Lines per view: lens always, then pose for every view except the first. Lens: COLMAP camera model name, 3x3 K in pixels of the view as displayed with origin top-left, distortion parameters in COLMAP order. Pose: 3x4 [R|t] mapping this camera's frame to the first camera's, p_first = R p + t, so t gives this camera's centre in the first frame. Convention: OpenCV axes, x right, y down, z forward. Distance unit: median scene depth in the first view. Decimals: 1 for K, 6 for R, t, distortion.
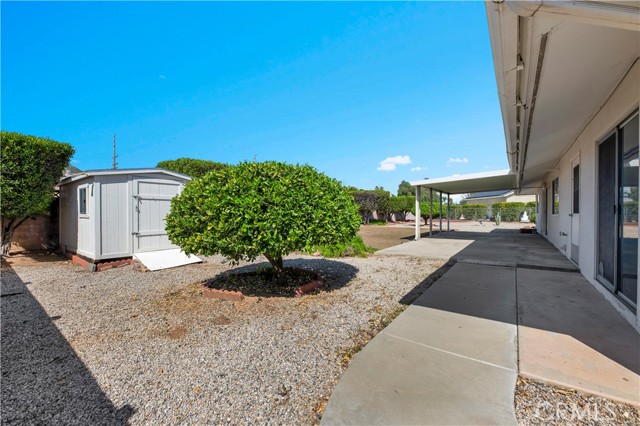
lens RADIAL K [[255.7, 0, 320.0], [0, 255.7, 213.0], [0, 0, 1]] dist [0.010951, -0.006807]
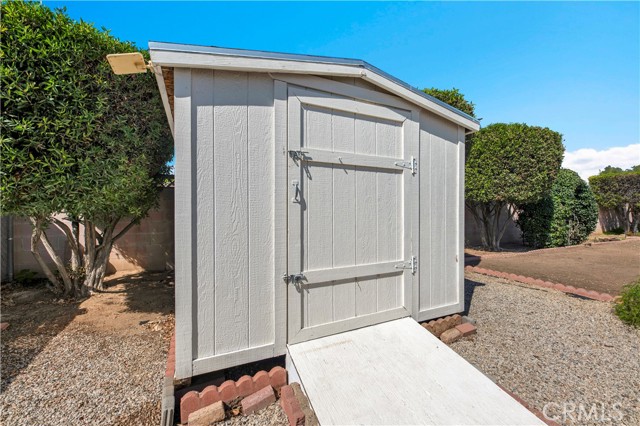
lens RADIAL K [[255.7, 0, 320.0], [0, 255.7, 213.0], [0, 0, 1]] dist [0.010951, -0.006807]
pose [[0.889472, -0.003926, -0.456972, -0.560231], [-0.001169, 0.999940, -0.010866, 0.007705], [0.456988, 0.010199, 0.889415, 0.753897]]
